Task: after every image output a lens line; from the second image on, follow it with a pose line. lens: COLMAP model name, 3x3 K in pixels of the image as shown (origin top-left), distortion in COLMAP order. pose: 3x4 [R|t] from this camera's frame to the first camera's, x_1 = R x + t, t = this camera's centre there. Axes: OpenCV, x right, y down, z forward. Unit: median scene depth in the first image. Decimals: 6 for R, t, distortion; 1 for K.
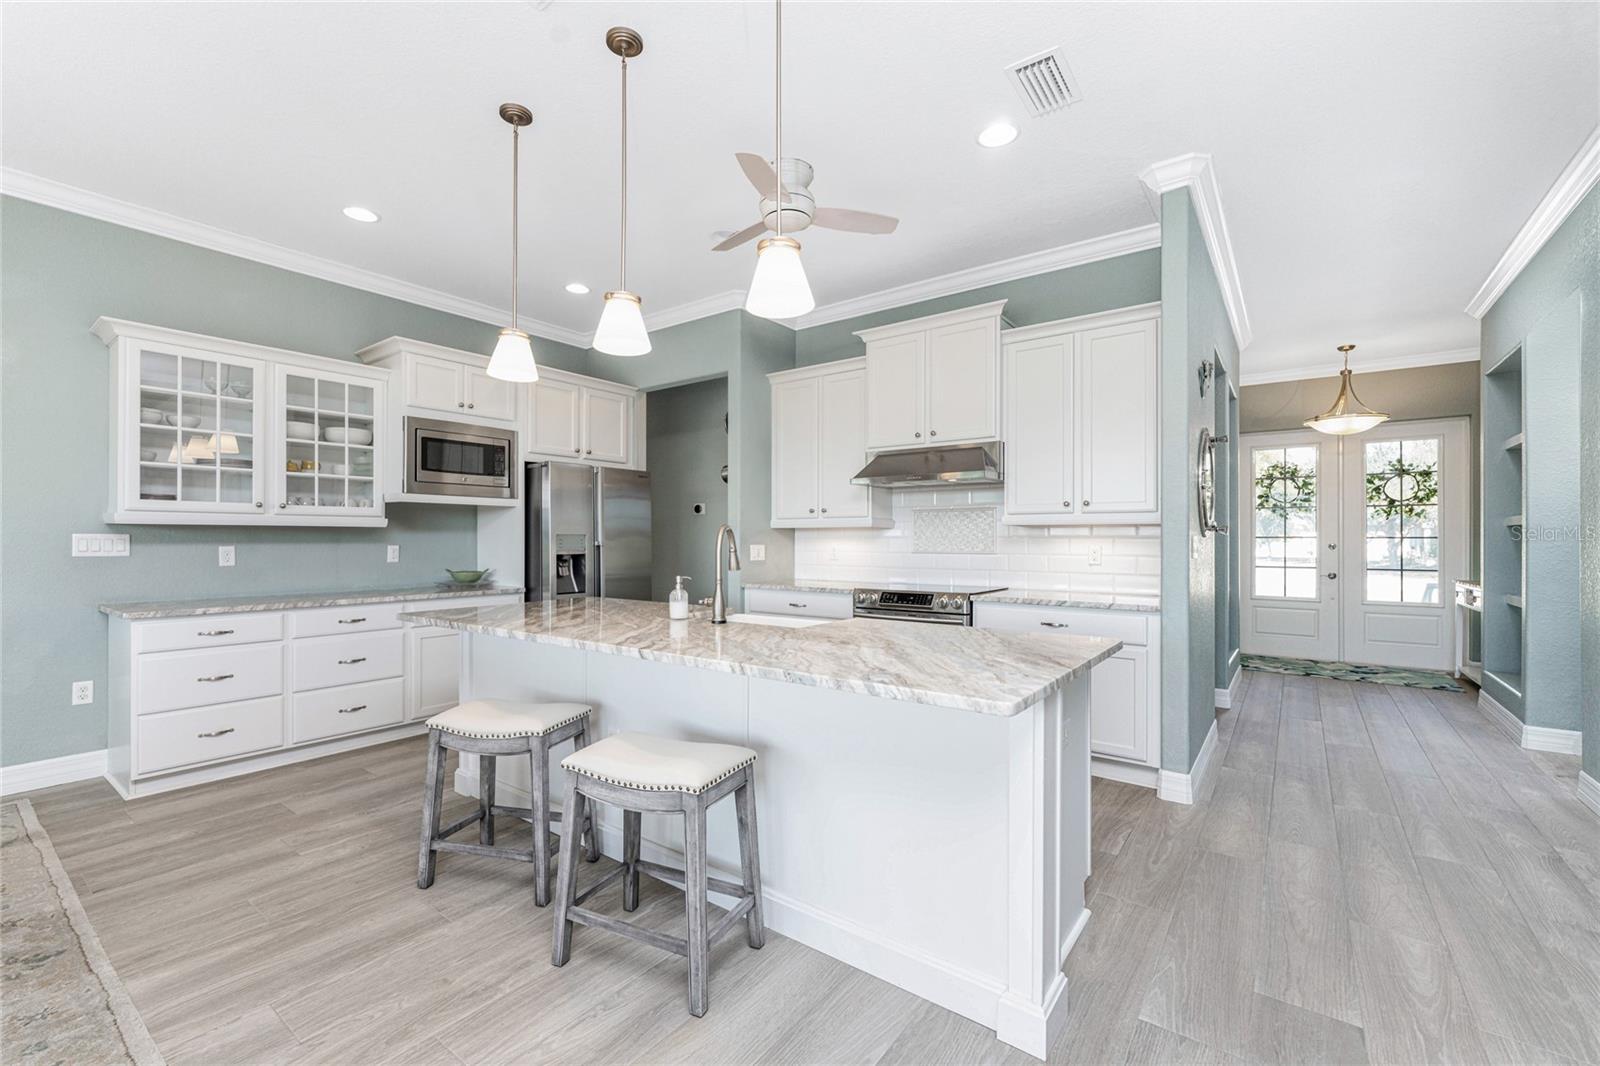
lens RADIAL K [[678.4, 0, 800.9], [0, 678.4, 534.2], [0, 0, 1]] dist [-0.000454, -0.000845]
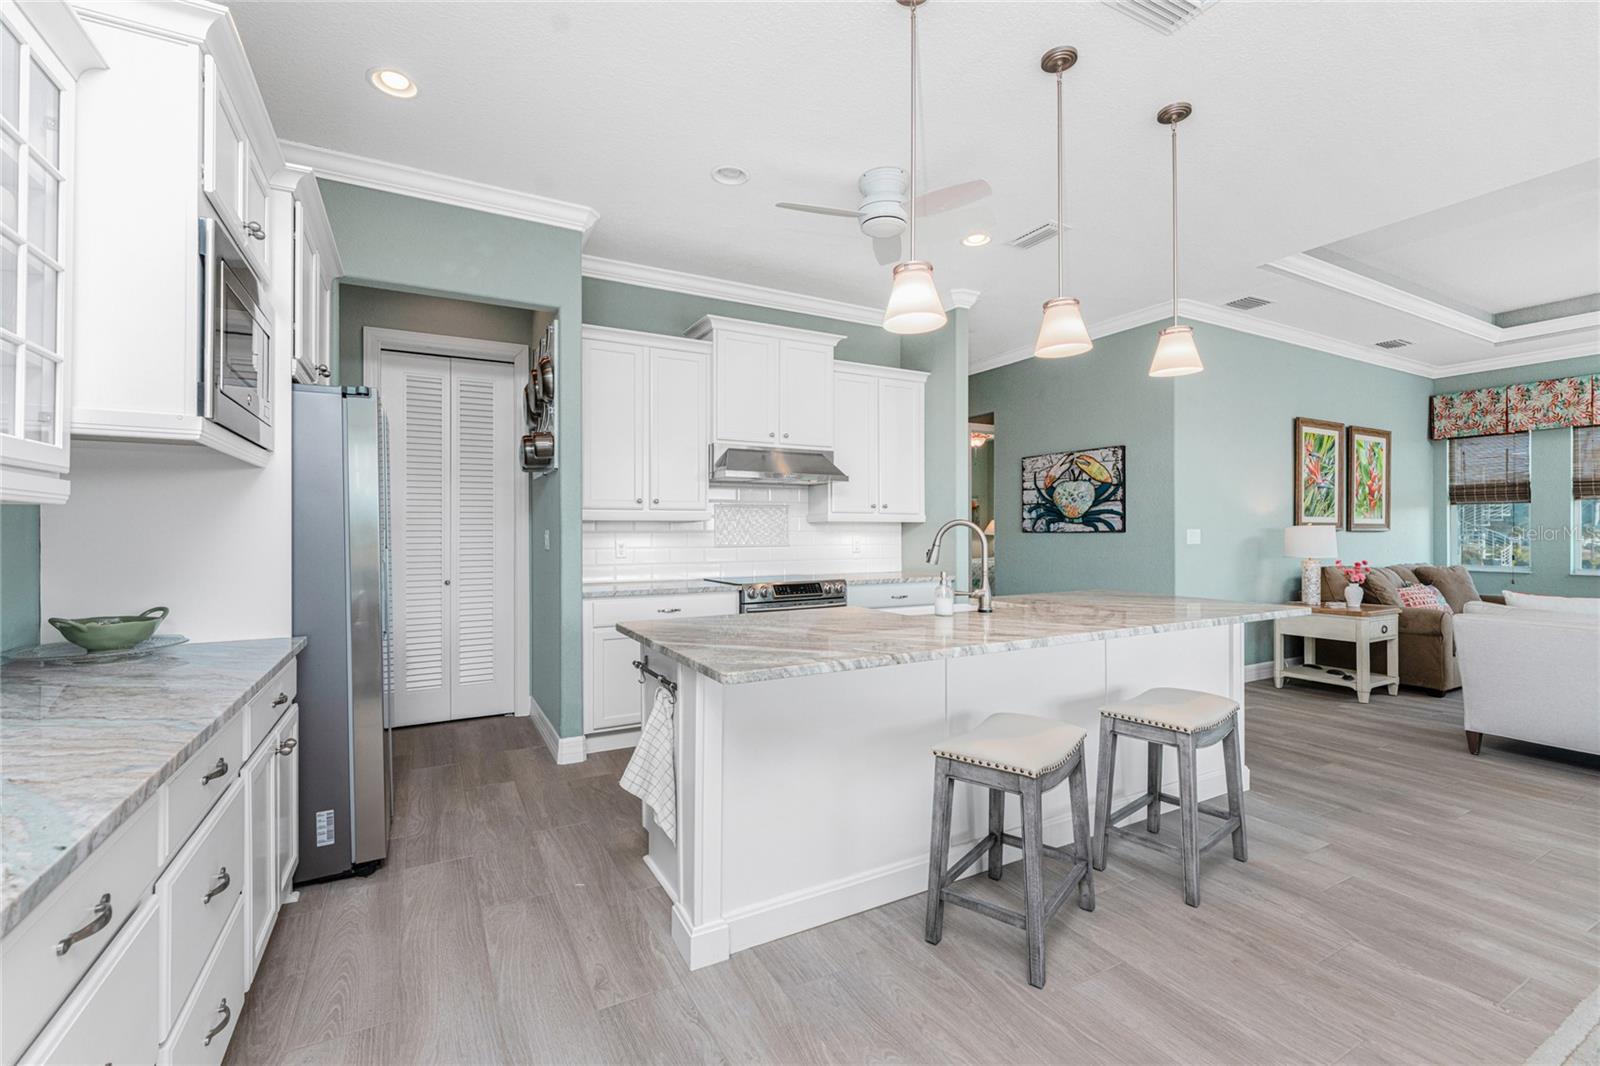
lens RADIAL K [[678.4, 0, 796.2], [0, 678.4, 533.8], [0, 0, 1]] dist [-0.000454, -0.000845]
pose [[0.421681, -0.004112, 0.906735, -0.827924], [-0.002004, 0.999983, 0.005467, 0.002300], [-0.906742, -0.004122, 0.421666, 0.559844]]
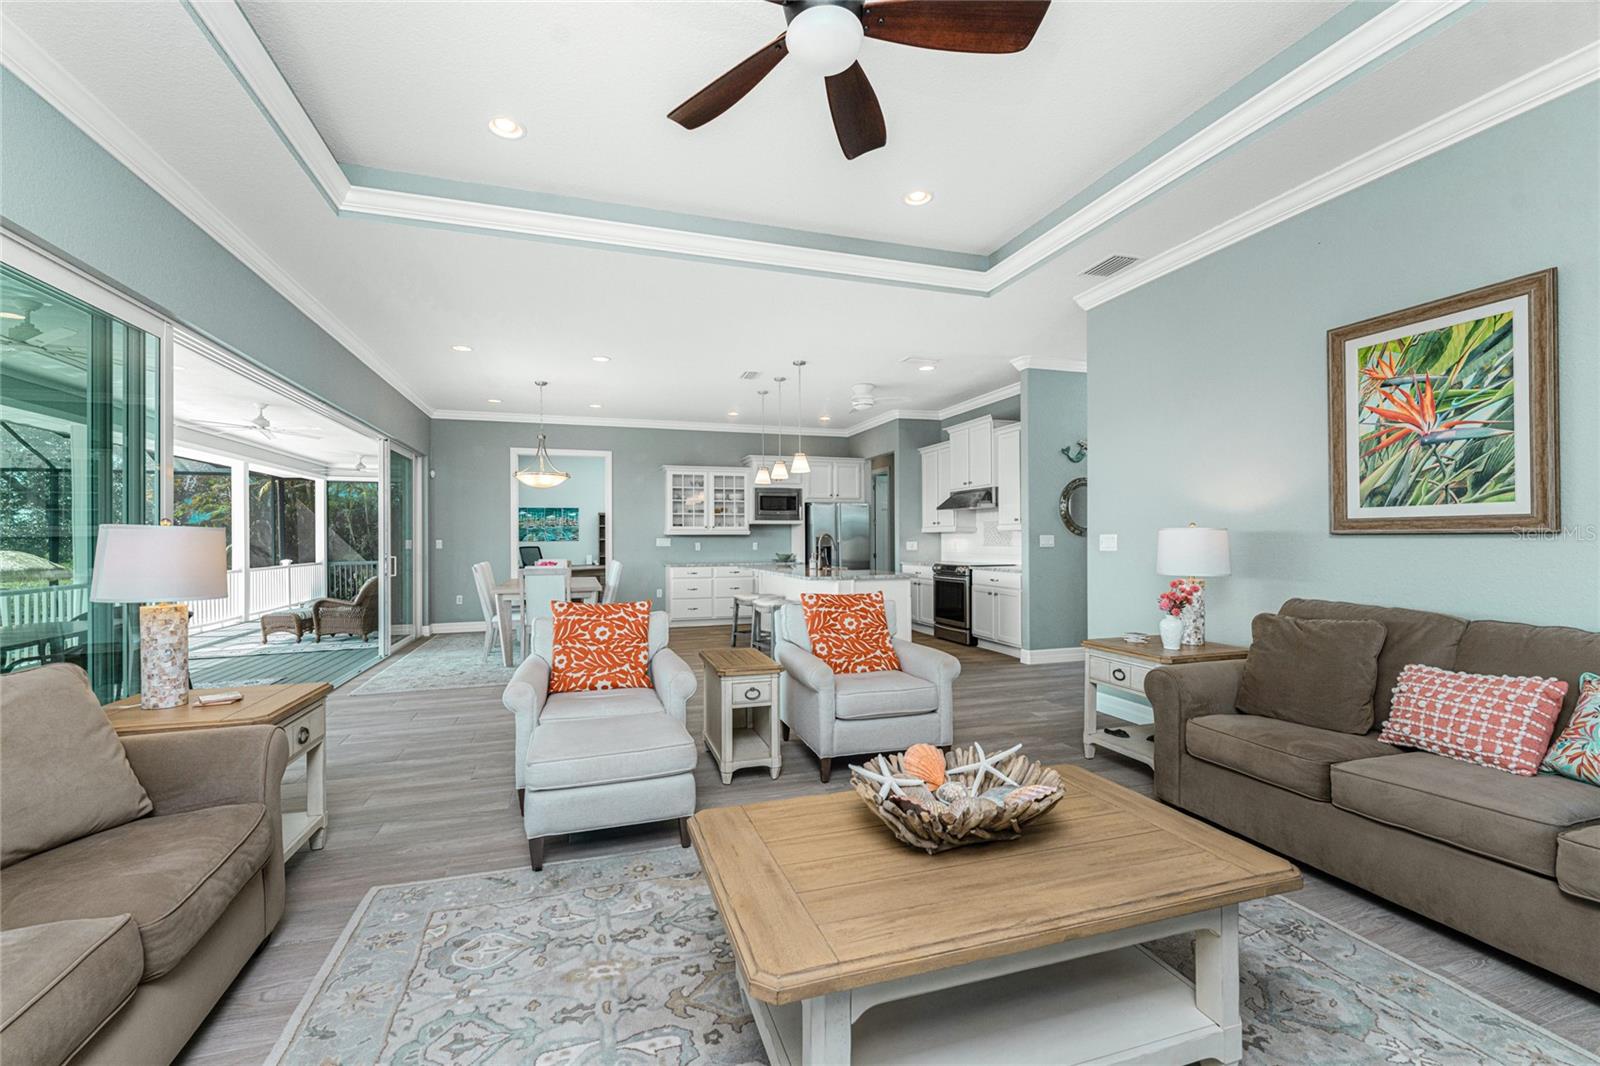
lens RADIAL K [[678.4, 0, 799.7], [0, 678.4, 533.2], [0, 0, 1]] dist [-0.000454, -0.000845]
pose [[0.815153, -0.010622, -0.579148, 0.962019], [0.009904, 0.999941, -0.004400, -0.002867], [0.579161, -0.002149, 0.815211, -0.879778]]
